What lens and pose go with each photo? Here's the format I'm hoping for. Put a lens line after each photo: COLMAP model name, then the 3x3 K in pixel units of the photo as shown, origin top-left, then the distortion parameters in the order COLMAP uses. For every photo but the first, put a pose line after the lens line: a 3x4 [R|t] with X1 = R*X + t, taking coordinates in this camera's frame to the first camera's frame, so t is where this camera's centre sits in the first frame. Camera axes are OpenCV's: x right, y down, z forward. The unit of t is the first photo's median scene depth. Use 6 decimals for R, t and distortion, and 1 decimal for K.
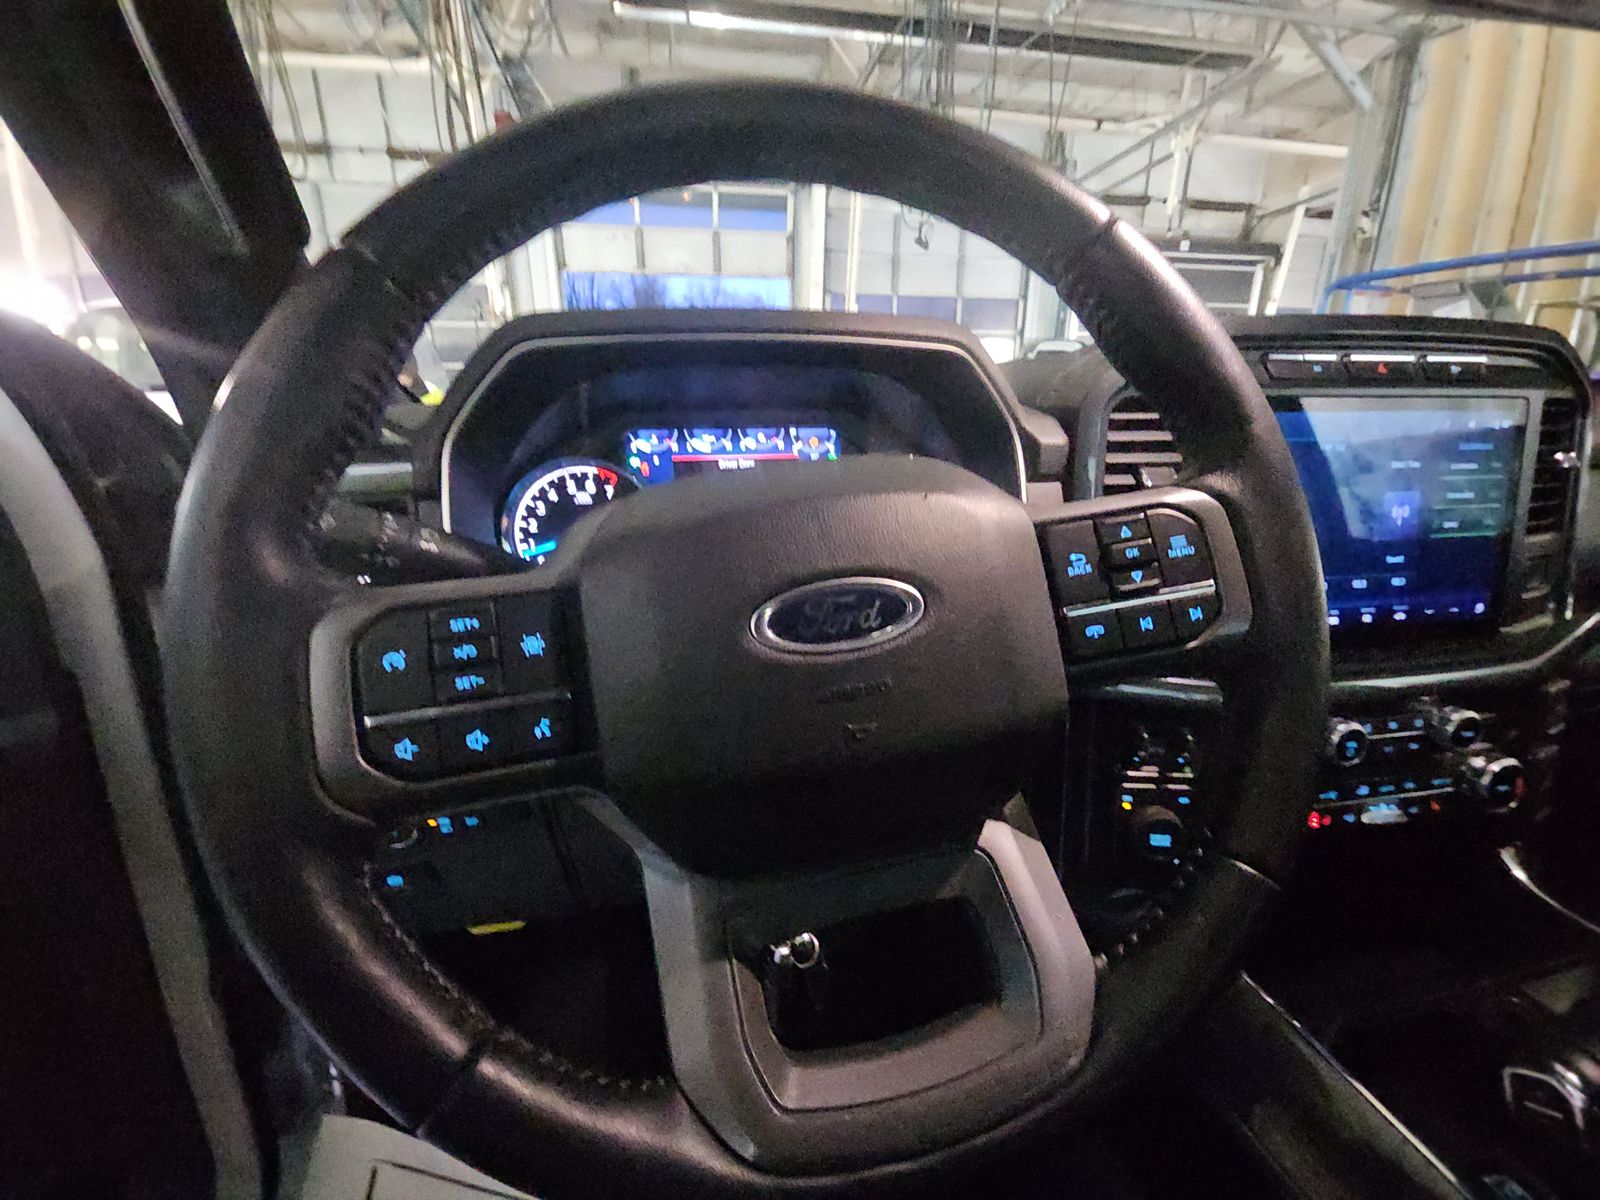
lens RADIAL K [[647.5, 0, 802.8], [0, 647.5, 563.8], [0, 0, 1]] dist [-0.000772, -0.000010]
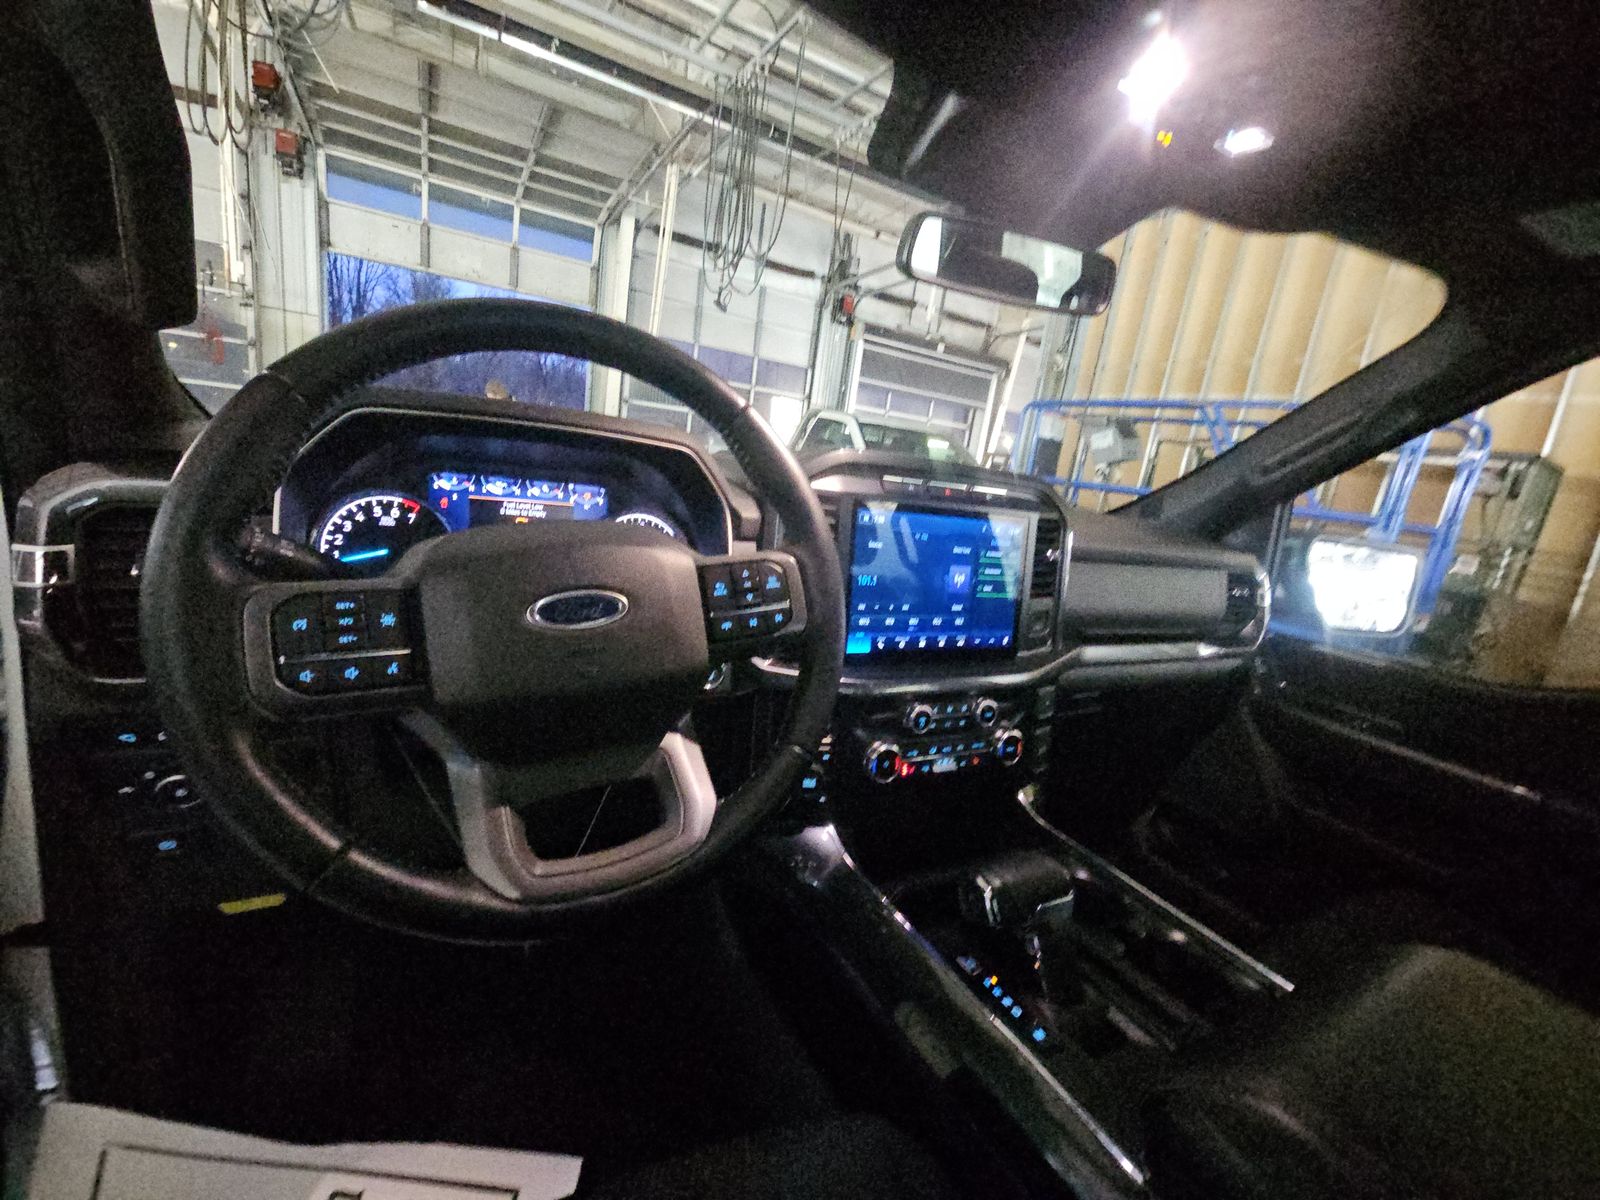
lens RADIAL K [[638.5, 0, 800.0], [0, 638.5, 600.0], [0, 0, 1]] dist [-0.008134, -0.000315]
pose [[0.947723, 0.059865, 0.313429, 0.033723], [-0.059133, 0.998180, -0.011851, 0.015699], [-0.313568, -0.007303, 0.949538, -0.386694]]
